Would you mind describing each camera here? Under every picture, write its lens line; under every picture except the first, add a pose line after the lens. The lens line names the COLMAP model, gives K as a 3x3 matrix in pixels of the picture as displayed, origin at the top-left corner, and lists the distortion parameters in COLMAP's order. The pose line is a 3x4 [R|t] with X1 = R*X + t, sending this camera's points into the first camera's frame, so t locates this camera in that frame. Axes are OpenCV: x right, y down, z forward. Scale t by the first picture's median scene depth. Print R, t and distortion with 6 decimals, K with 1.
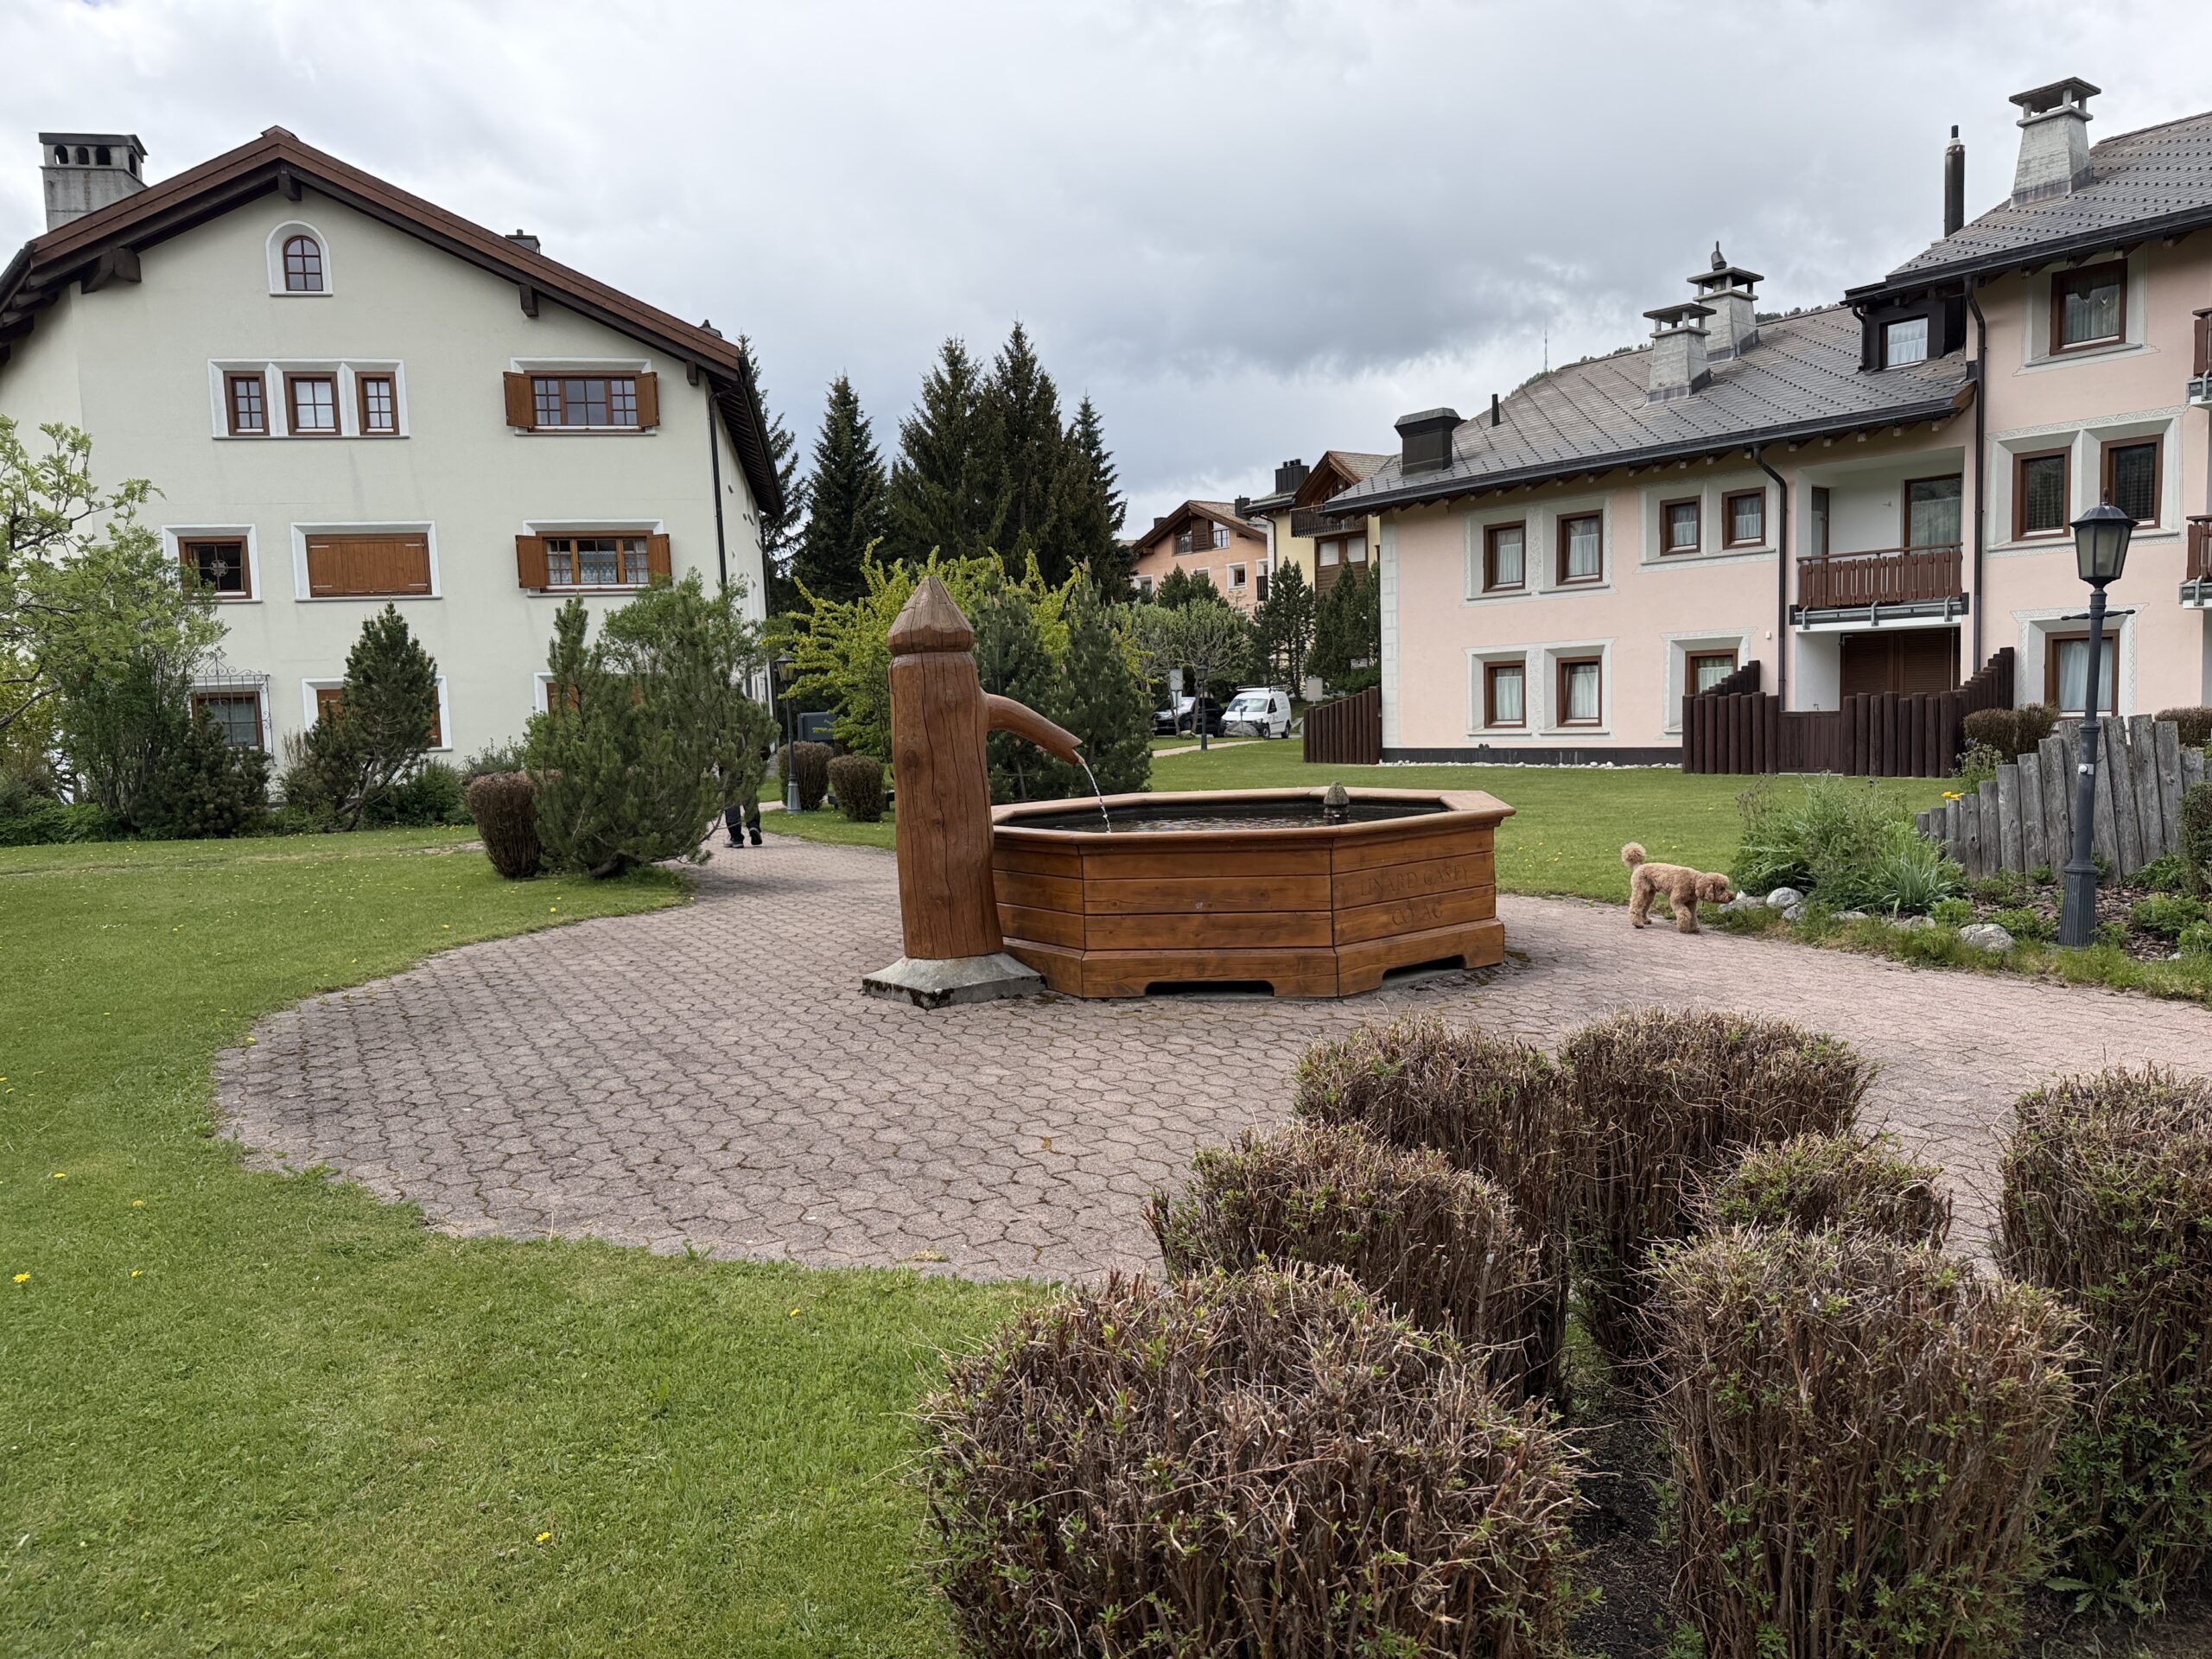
lens RADIAL K [[1564.1, 0, 1141.6], [0, 1564.1, 832.6], [0, 0, 1]] dist [0.037201, -0.037153]
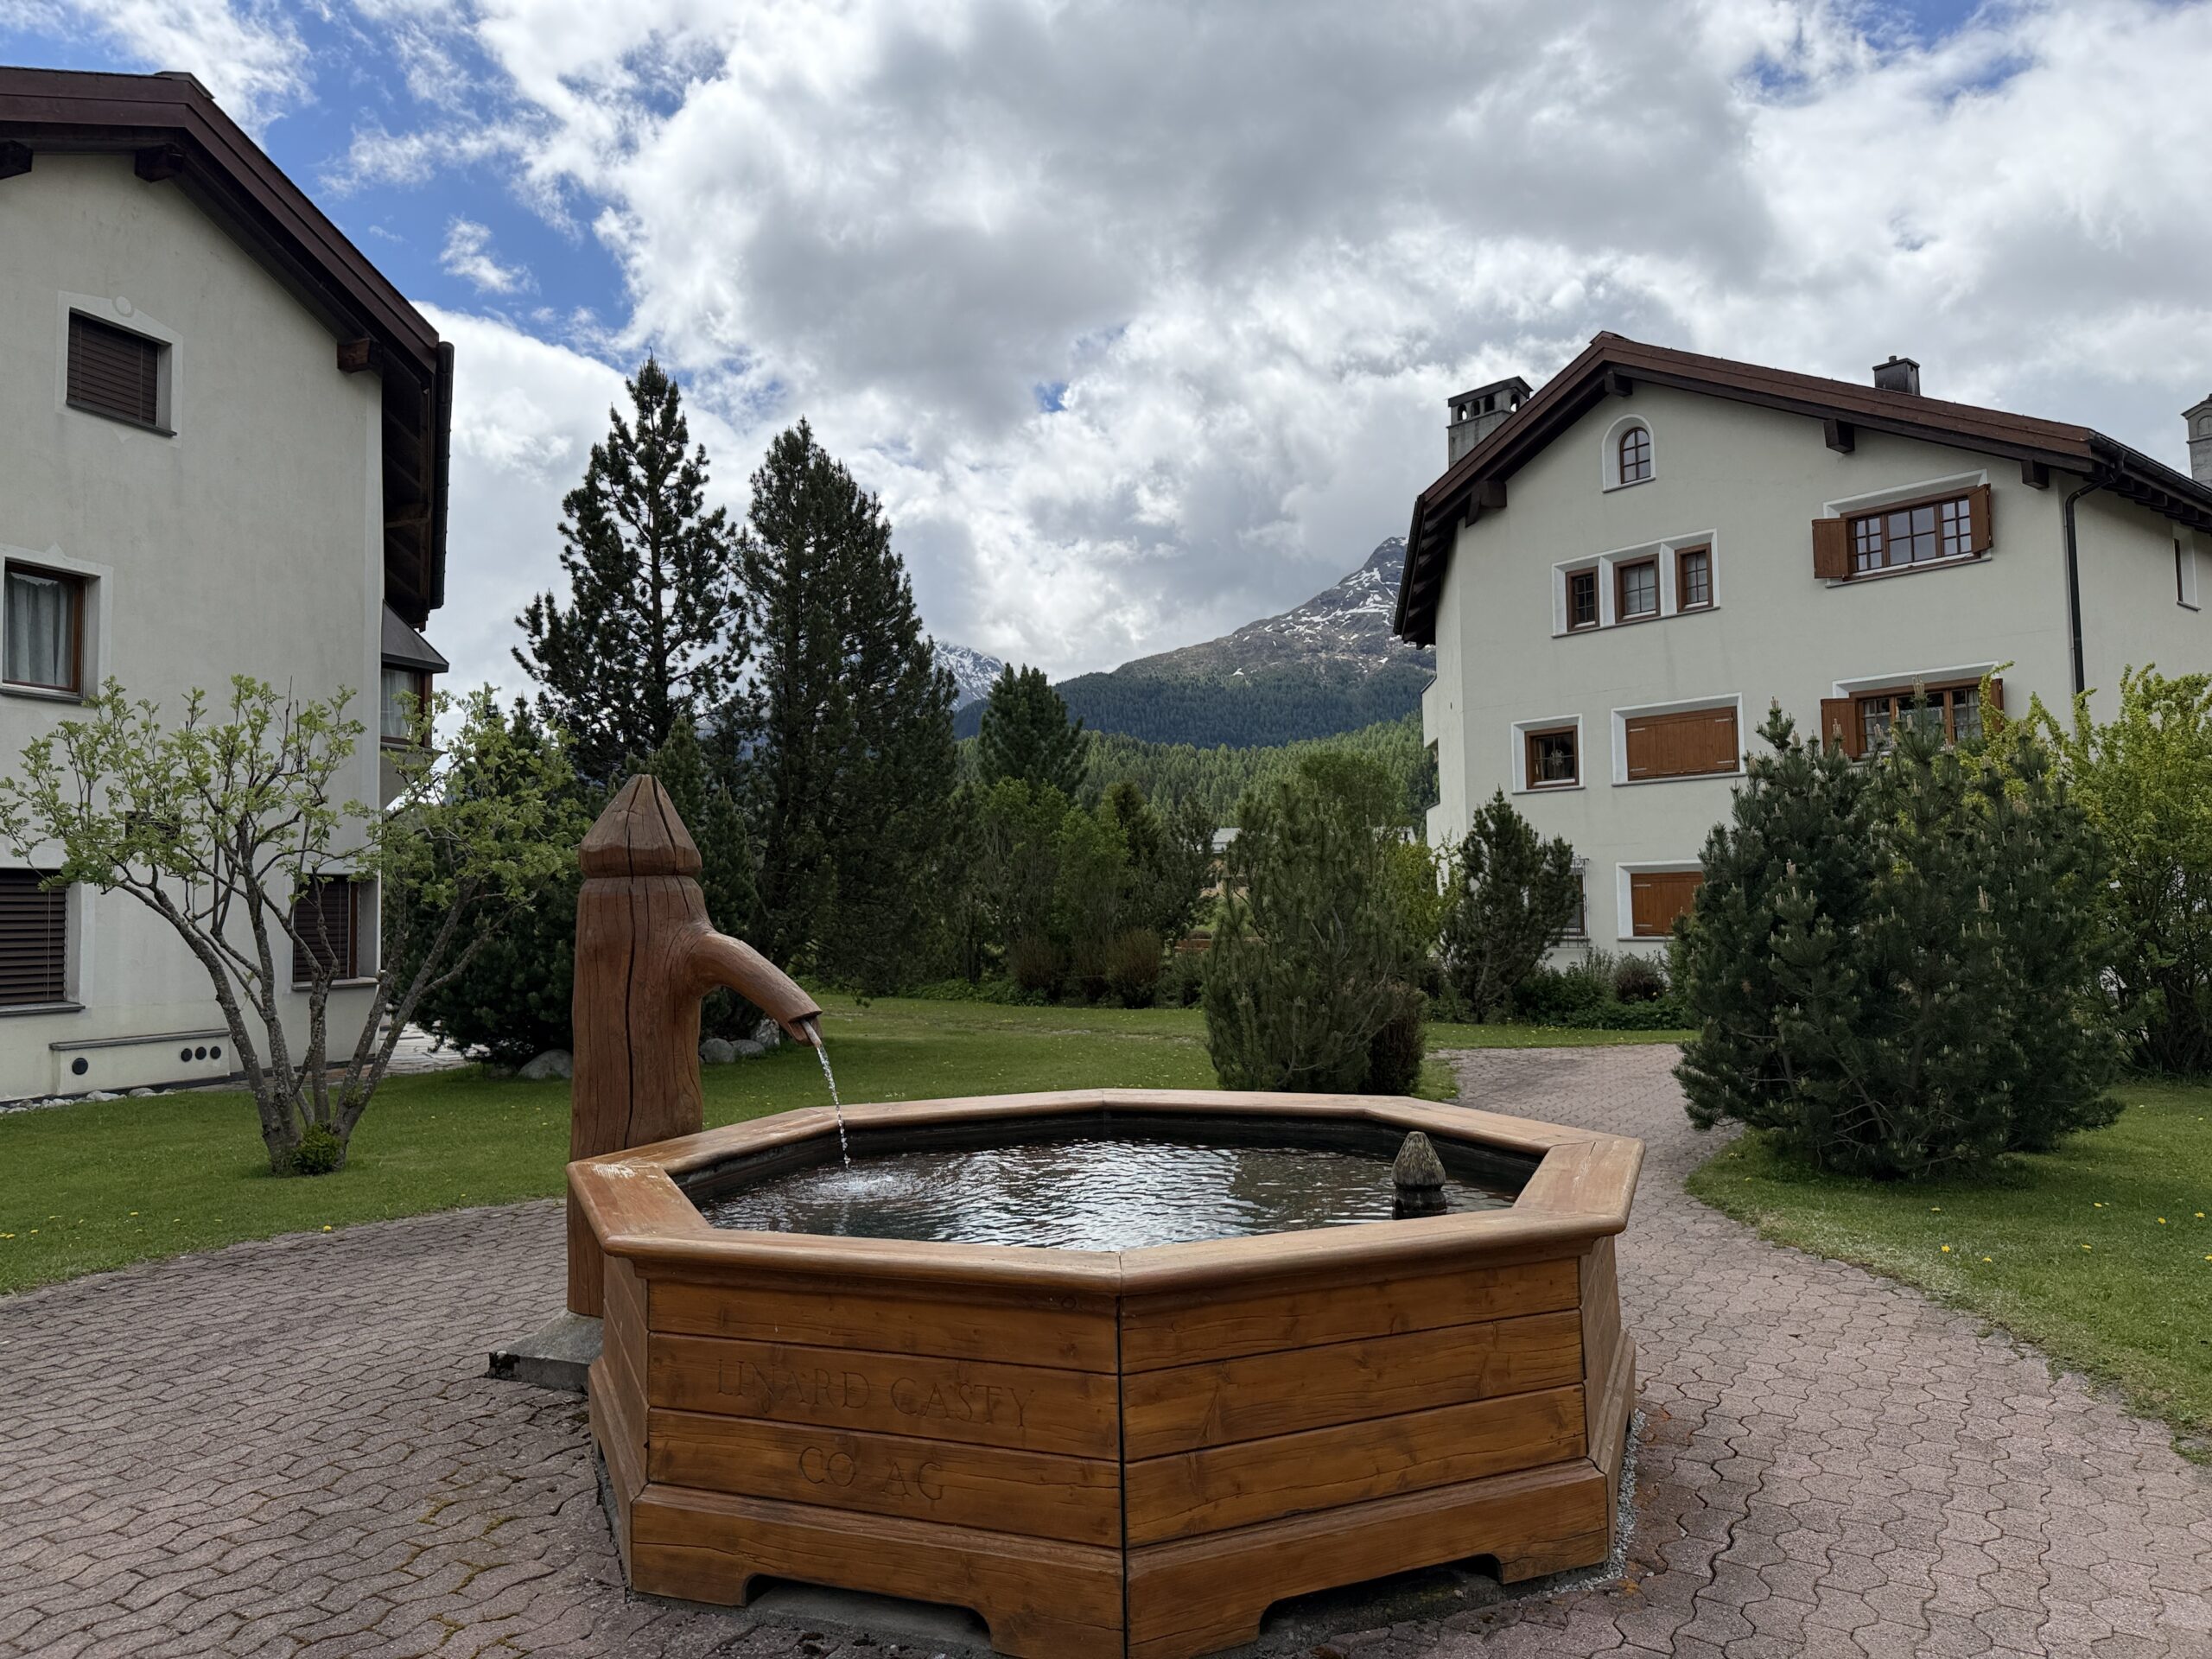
lens RADIAL K [[1546.4, 0, 1108.9], [0, 1546.4, 830.5], [0, 0, 1]] dist [0.131443, -0.225638]
pose [[0.486775, -0.016863, -0.873364, 0.179307], [-0.075623, 0.995246, -0.061365, -0.032384], [0.870248, 0.095917, 0.483186, 0.238811]]
